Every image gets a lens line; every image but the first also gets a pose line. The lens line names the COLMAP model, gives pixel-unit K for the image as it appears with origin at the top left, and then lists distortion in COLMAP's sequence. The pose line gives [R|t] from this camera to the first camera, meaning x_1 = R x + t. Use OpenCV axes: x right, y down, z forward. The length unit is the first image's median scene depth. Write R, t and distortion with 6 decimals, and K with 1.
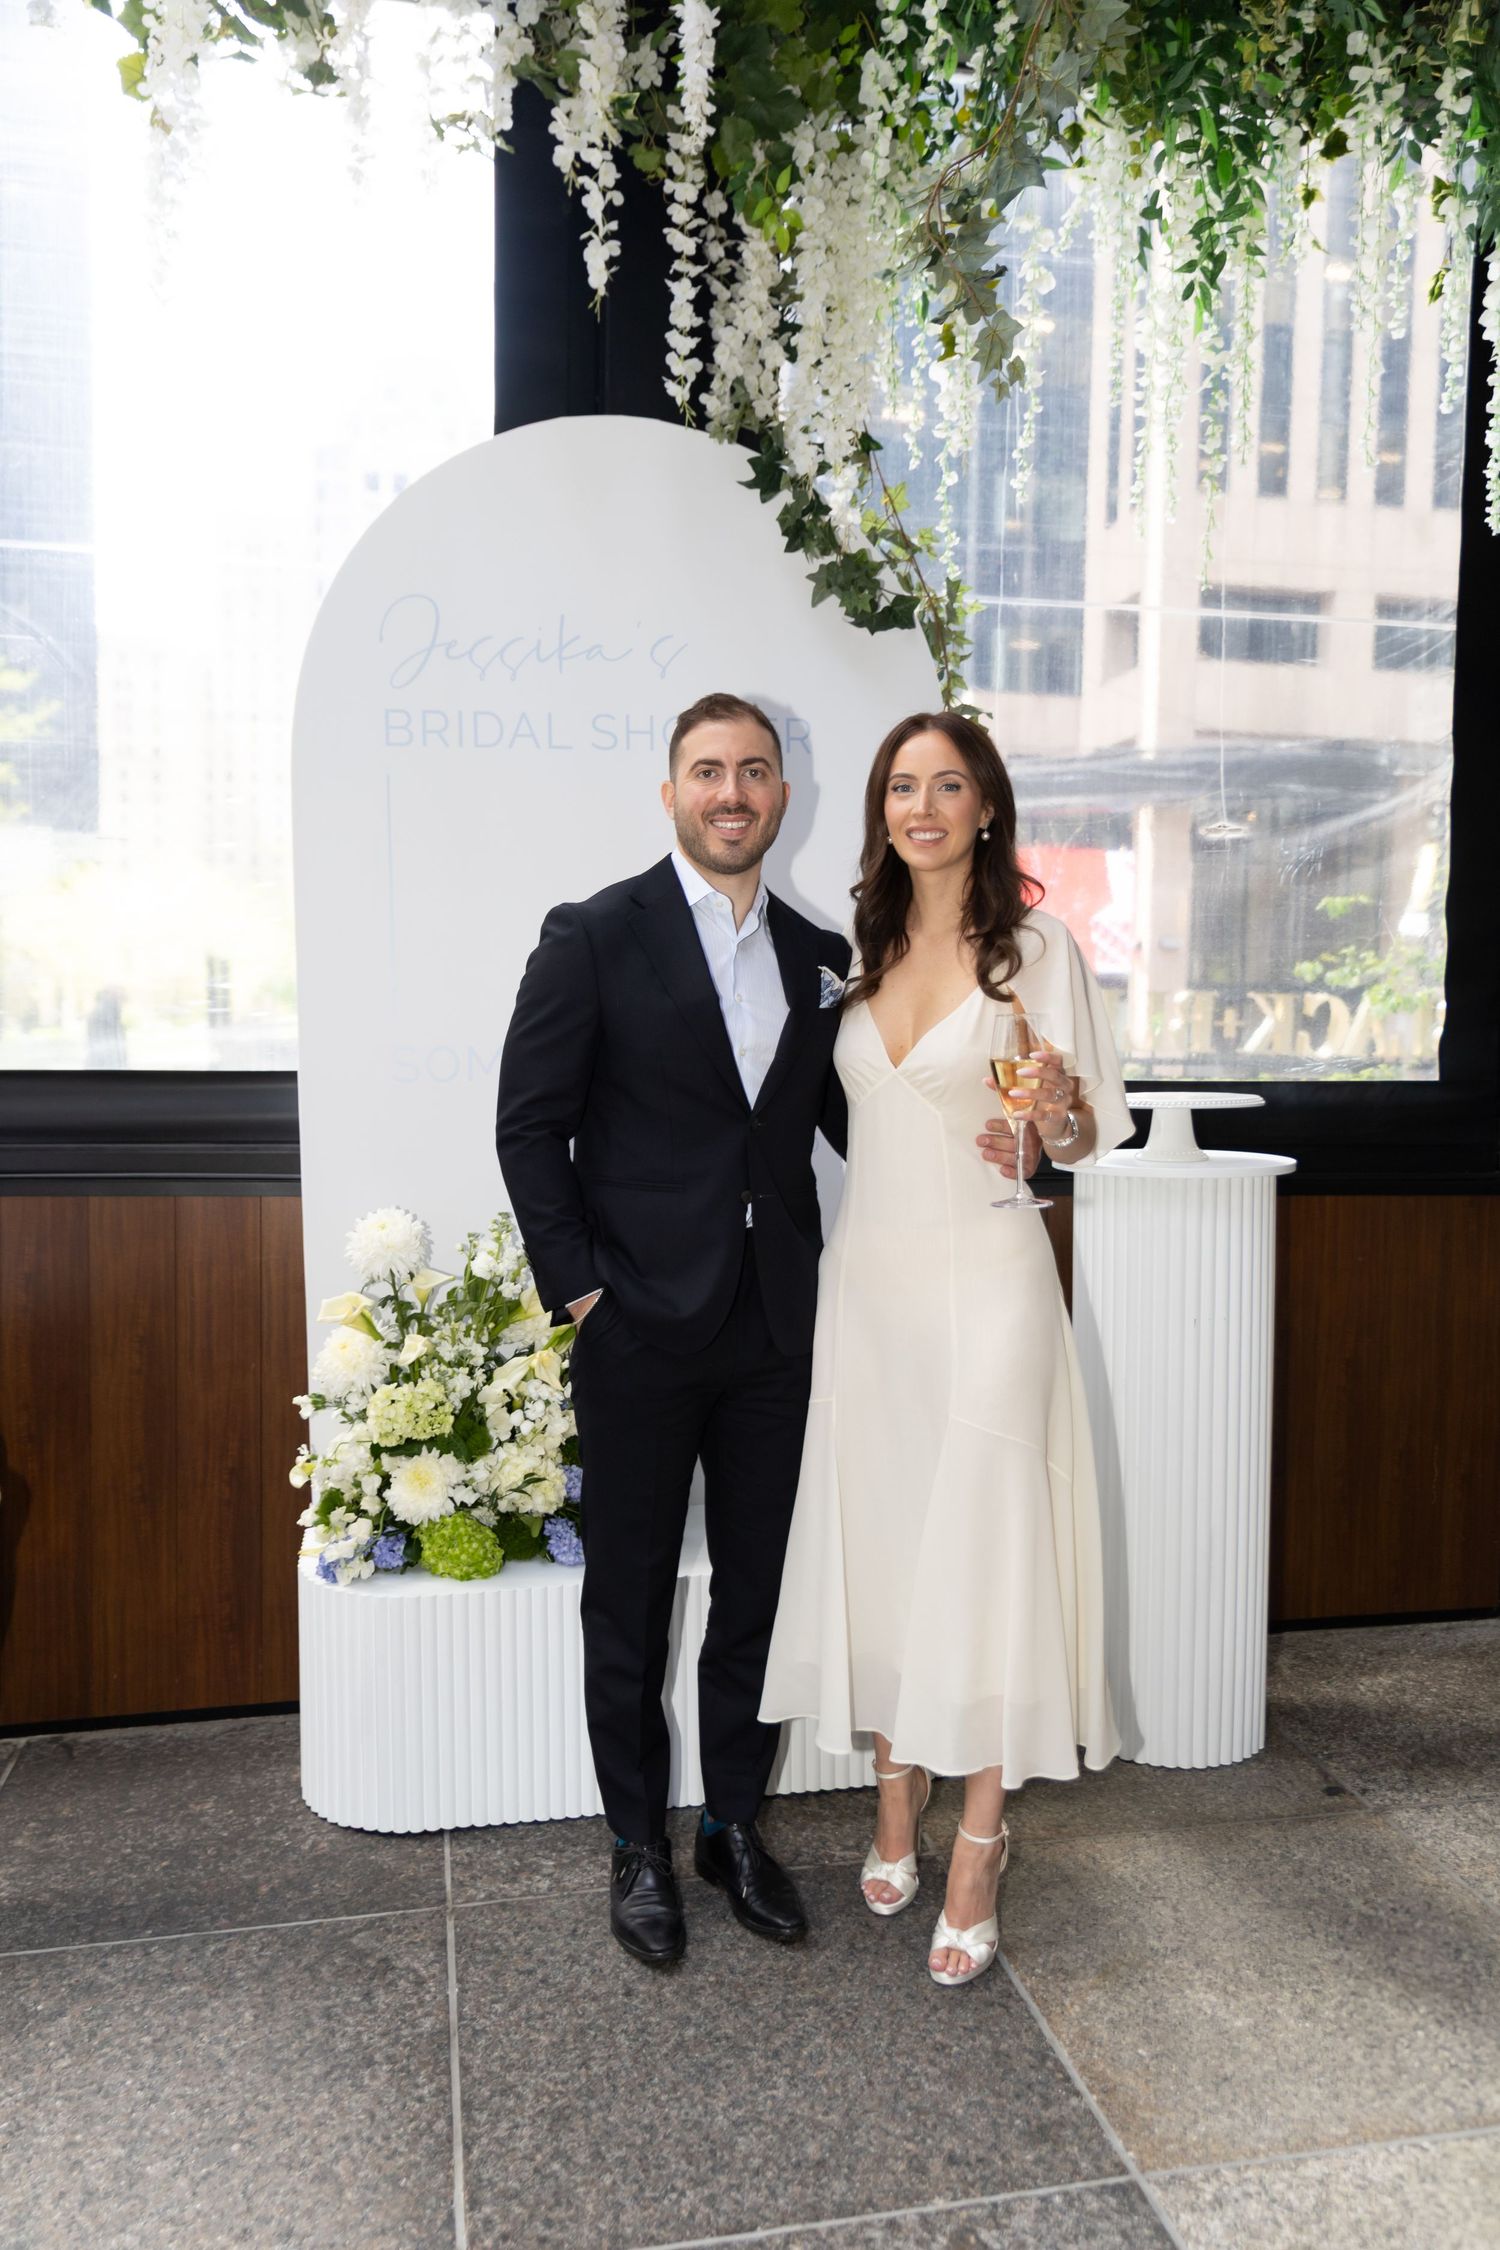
lens RADIAL K [[1685.5, 0, 750.0], [0, 1685.5, 1125.0], [0, 0, 1]] dist [-0.003863, 0.007871]
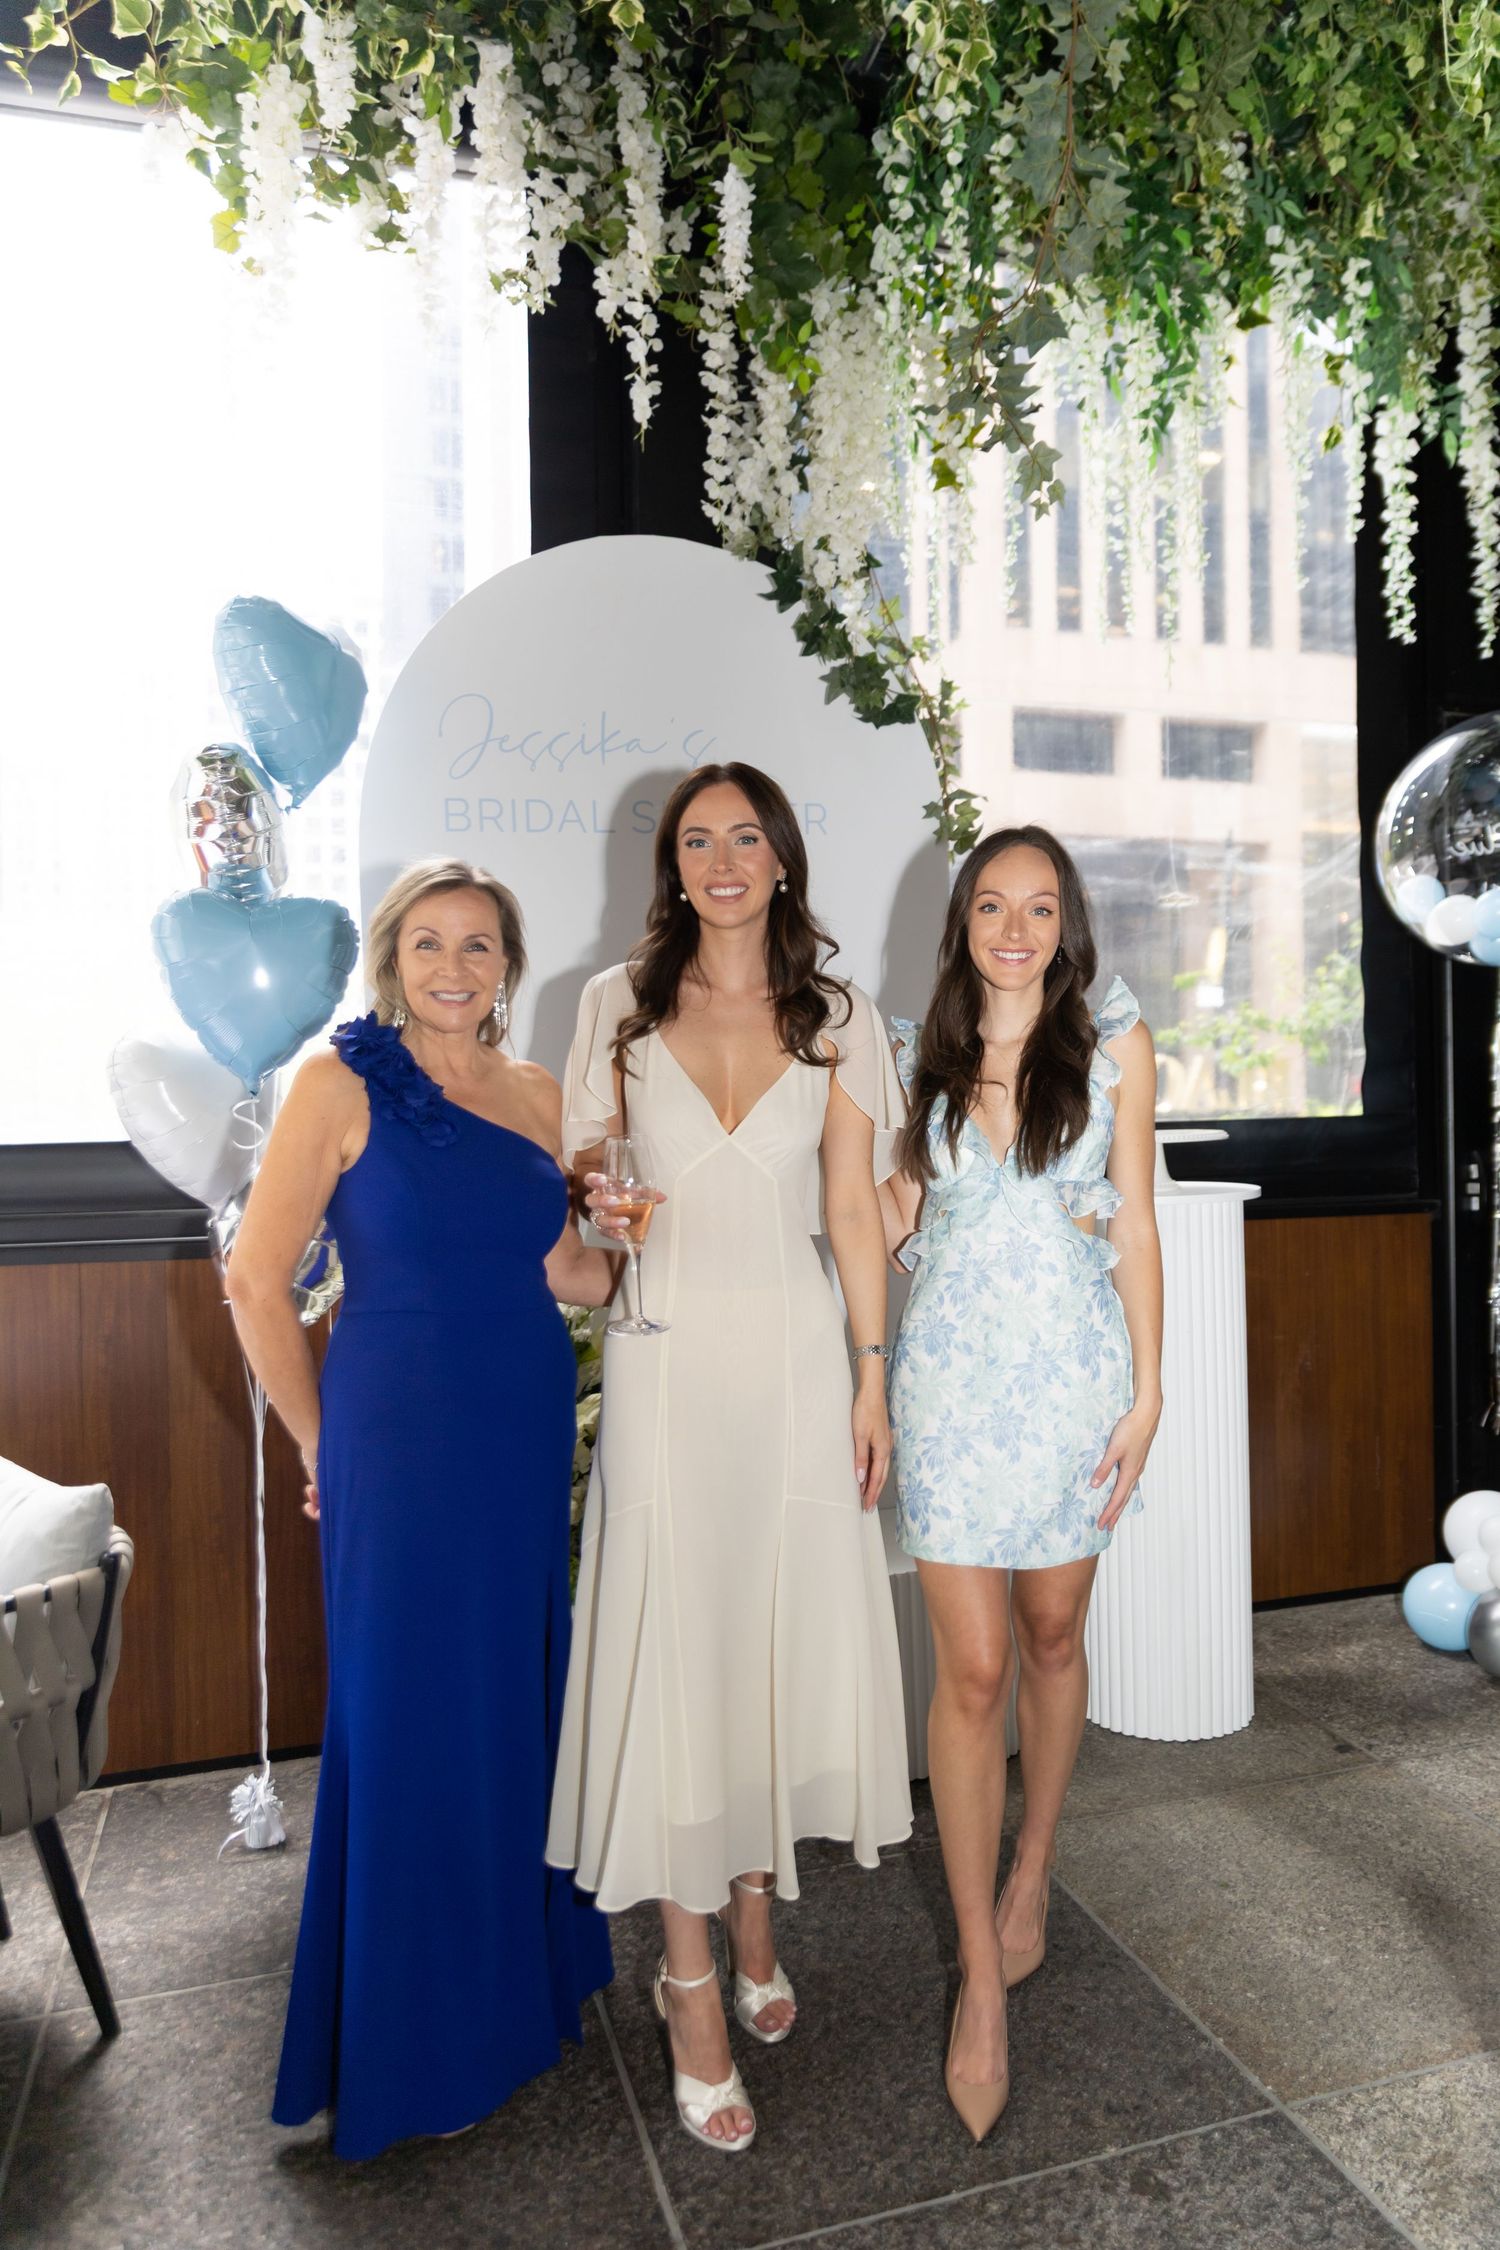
lens RADIAL K [[1528.2, 0, 767.9], [0, 1528.2, 1104.8], [0, 0, 1]] dist [-0.021187, -0.000317]
pose [[0.994532, -0.029210, 0.100266, -0.121136], [0.034860, 0.997874, -0.055069, 0.012886], [-0.098445, 0.058263, 0.993435, 0.016530]]
